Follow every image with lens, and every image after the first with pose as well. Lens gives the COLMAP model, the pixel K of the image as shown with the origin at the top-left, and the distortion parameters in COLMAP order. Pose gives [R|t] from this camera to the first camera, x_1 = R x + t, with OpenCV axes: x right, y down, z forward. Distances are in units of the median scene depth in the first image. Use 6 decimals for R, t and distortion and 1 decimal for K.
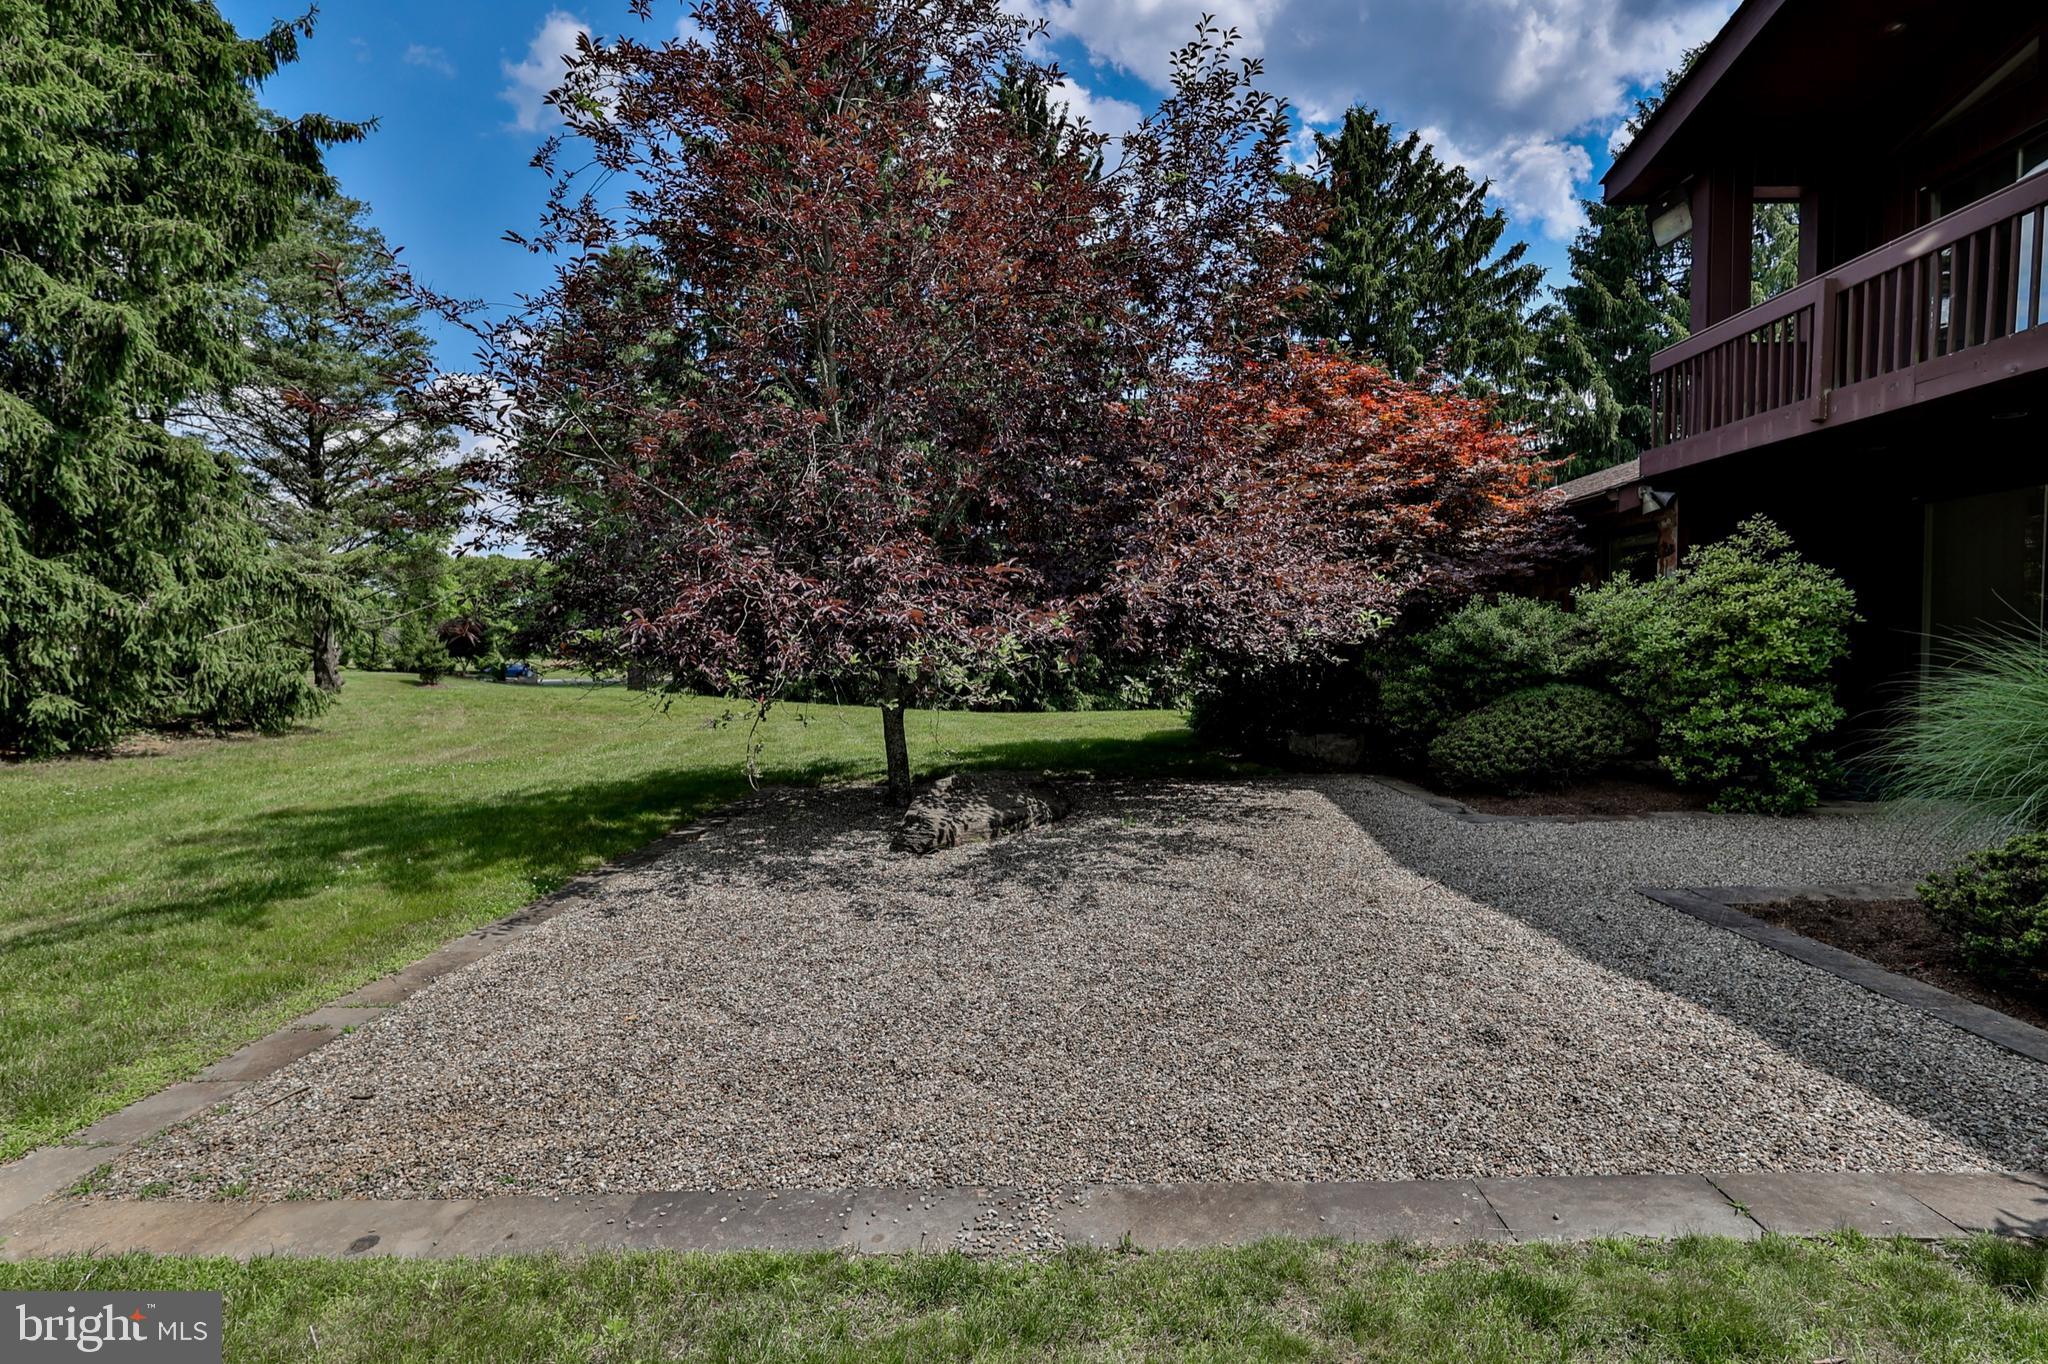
lens RADIAL K [[1002.0, 0, 1026.3], [0, 1002.0, 678.9], [0, 0, 1]] dist [0.002328, 0.000365]
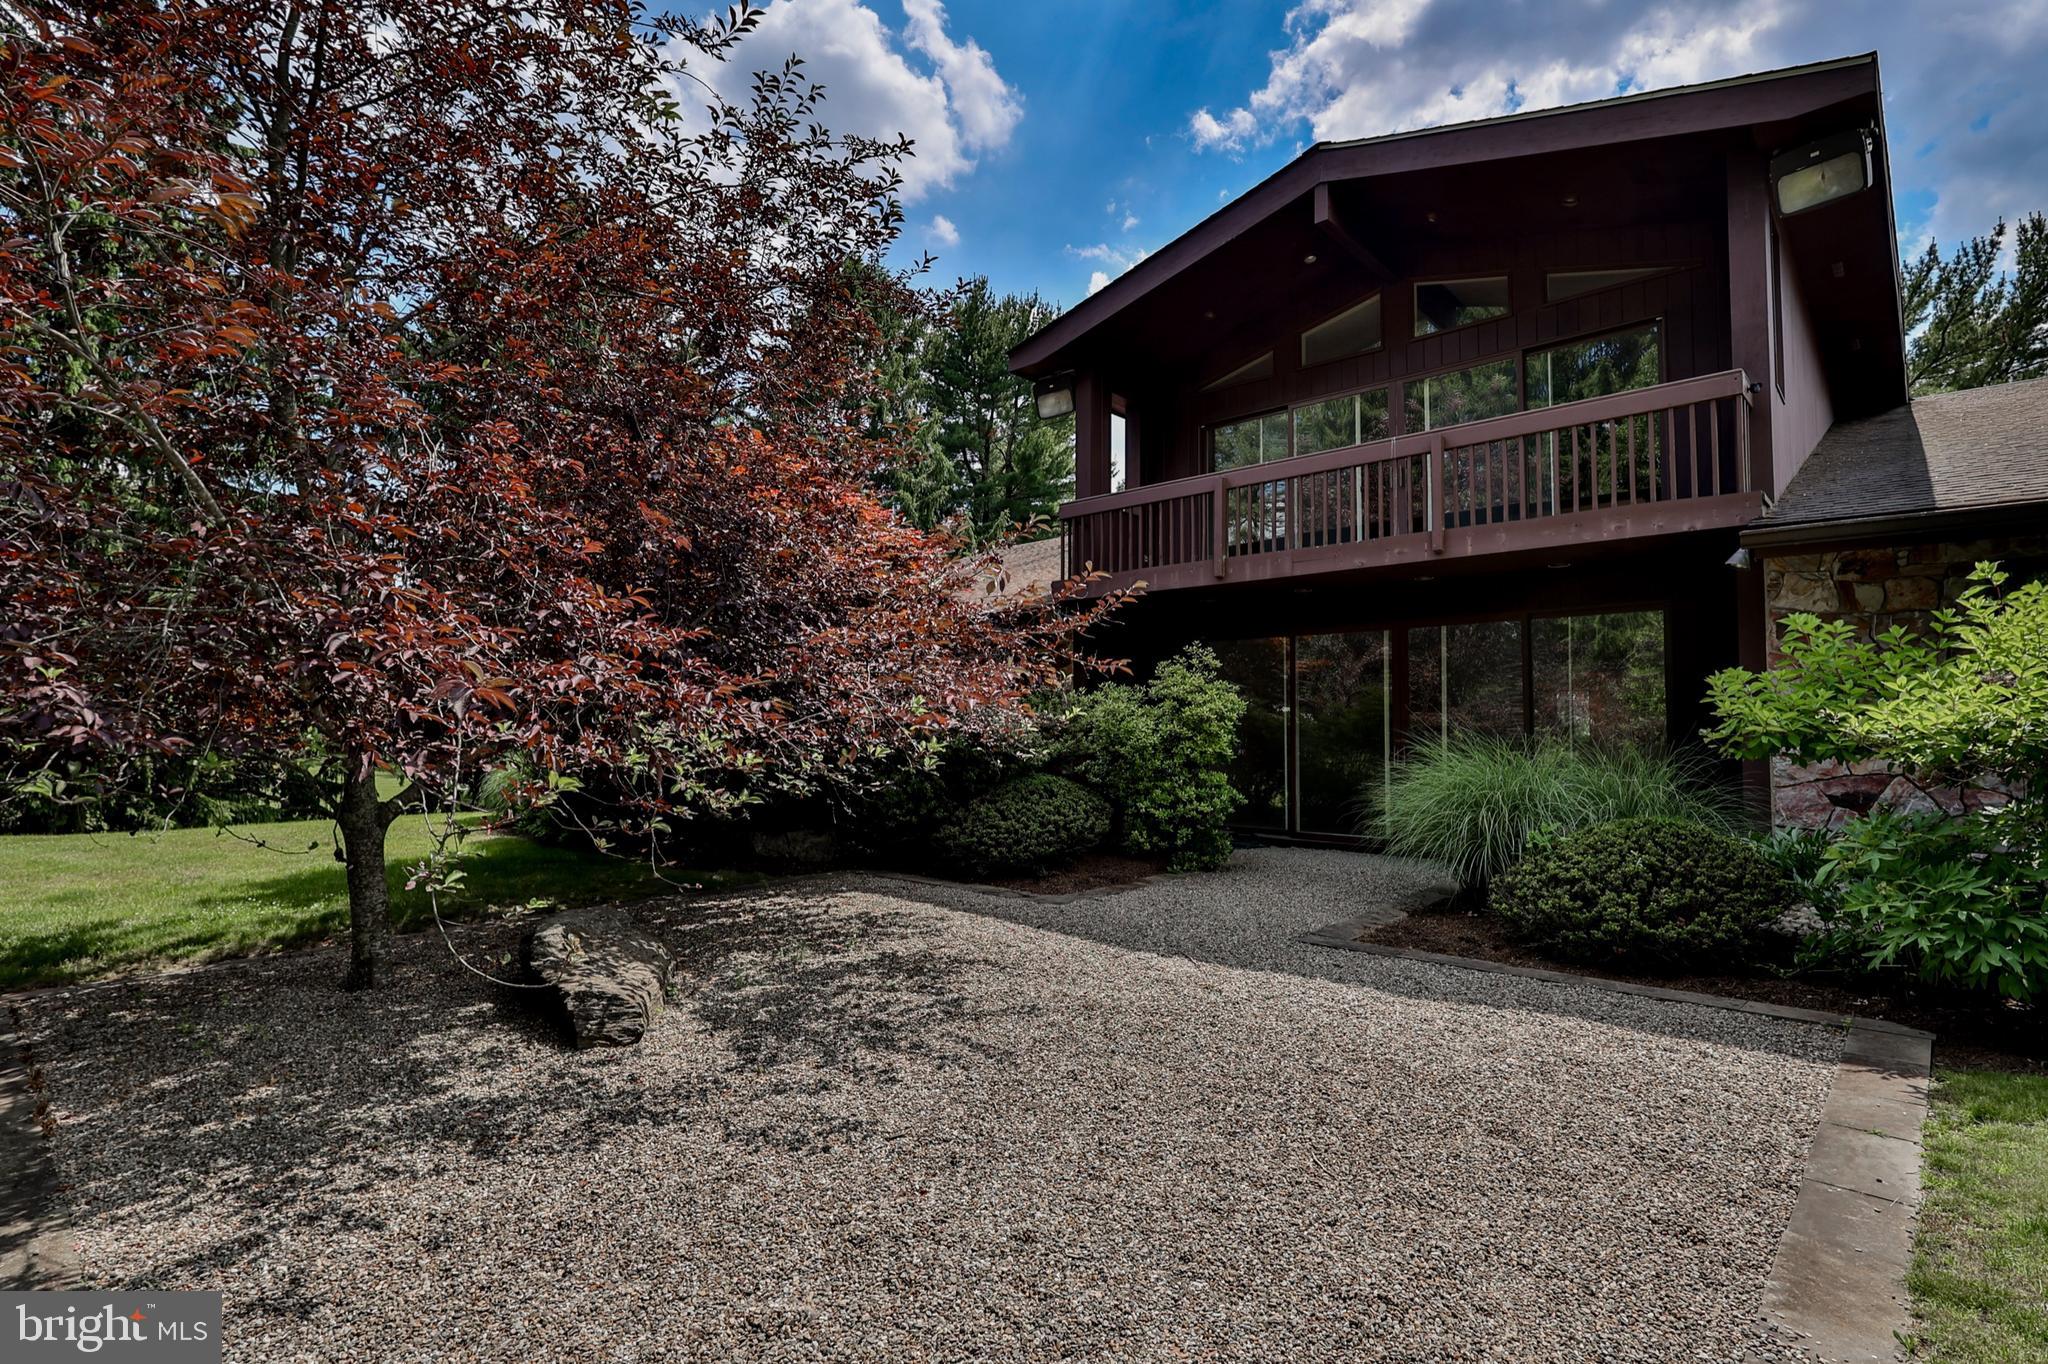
lens RADIAL K [[1002.0, 0, 1025.4], [0, 1002.0, 679.9], [0, 0, 1]] dist [0.002328, 0.000365]
pose [[0.662901, 0.049373, 0.747078, -0.397535], [0.017132, 0.996562, -0.081062, -0.010580], [-0.748511, 0.066535, 0.659776, 0.298515]]
